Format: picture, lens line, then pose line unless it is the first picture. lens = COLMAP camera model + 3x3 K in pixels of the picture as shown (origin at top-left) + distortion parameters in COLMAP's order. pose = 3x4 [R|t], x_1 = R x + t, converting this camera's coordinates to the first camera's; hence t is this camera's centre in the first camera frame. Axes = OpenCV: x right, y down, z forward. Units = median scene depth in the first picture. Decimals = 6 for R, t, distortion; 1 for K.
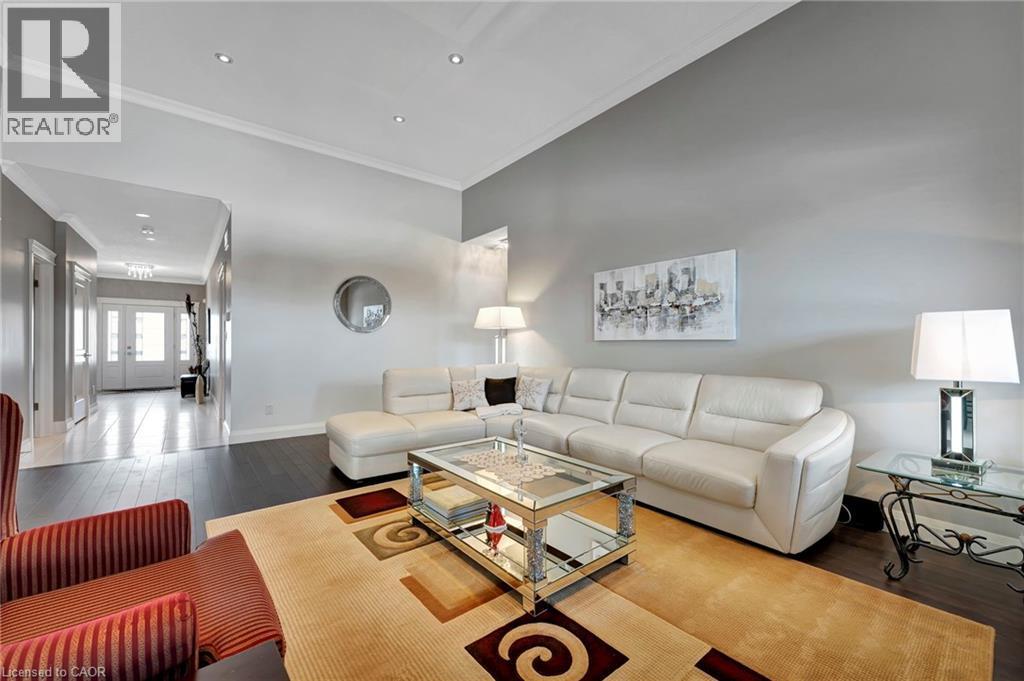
lens RADIAL K [[411.6, 0, 510.6], [0, 411.6, 339.7], [0, 0, 1]] dist [-0.001919, -0.000246]
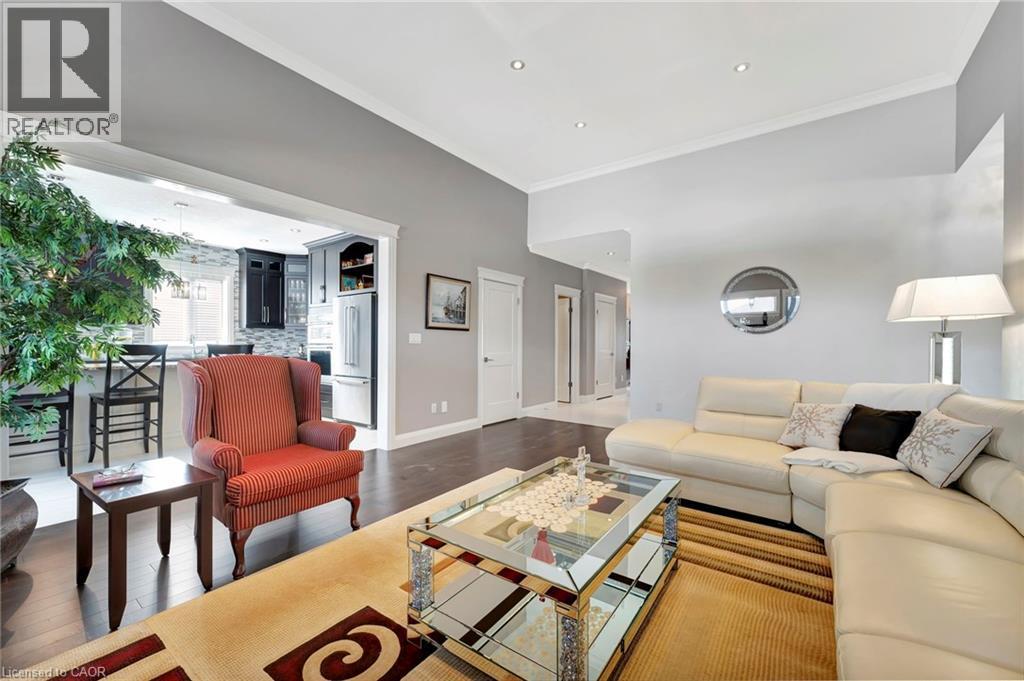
lens RADIAL K [[411.6, 0, 511.4], [0, 411.6, 344.5], [0, 0, 1]] dist [-0.001919, -0.000246]
pose [[0.270547, -0.001290, -0.962706, 0.391684], [-0.002754, 0.999994, -0.002114, 0.011969], [0.962703, 0.003224, 0.270542, 0.386332]]
